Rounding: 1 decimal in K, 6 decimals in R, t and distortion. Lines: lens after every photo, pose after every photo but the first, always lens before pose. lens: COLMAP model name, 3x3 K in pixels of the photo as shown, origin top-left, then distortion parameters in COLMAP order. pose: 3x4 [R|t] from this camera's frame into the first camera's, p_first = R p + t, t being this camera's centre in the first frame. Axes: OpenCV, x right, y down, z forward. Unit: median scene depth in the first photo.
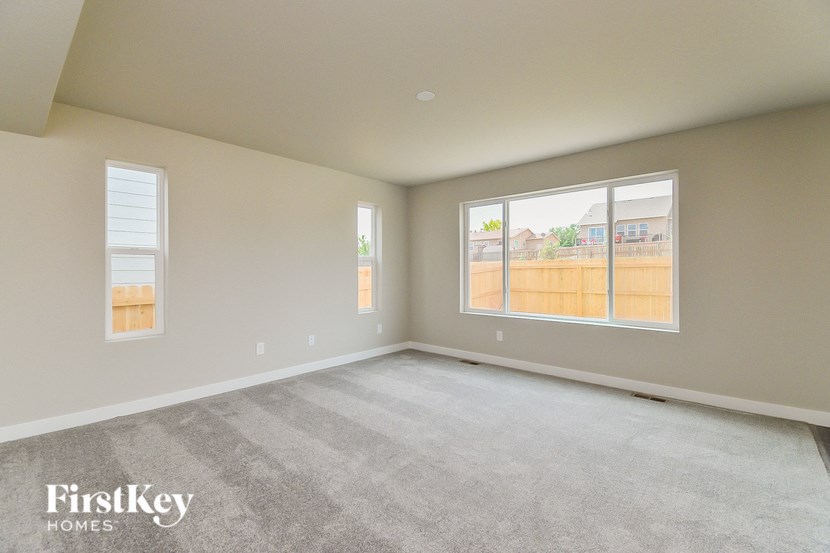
lens RADIAL K [[373.5, 0, 415.0], [0, 373.5, 276.5], [0, 0, 1]] dist [0.000264, -0.000158]
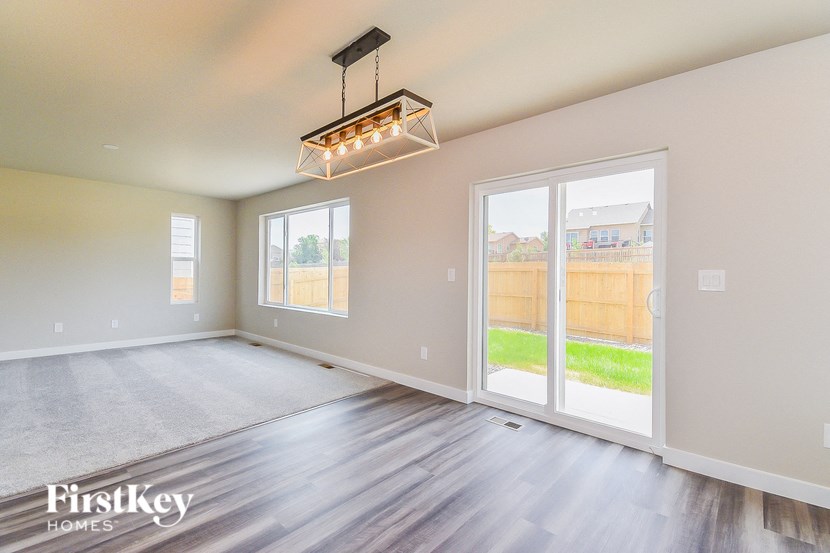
lens RADIAL K [[373.5, 0, 415.0], [0, 373.5, 276.5], [0, 0, 1]] dist [0.000264, -0.000158]
pose [[0.999907, 0.013636, -0.000606, 0.618397], [-0.013640, 0.999889, -0.006060, 0.004191], [0.000523, 0.006068, 0.999981, -0.223650]]
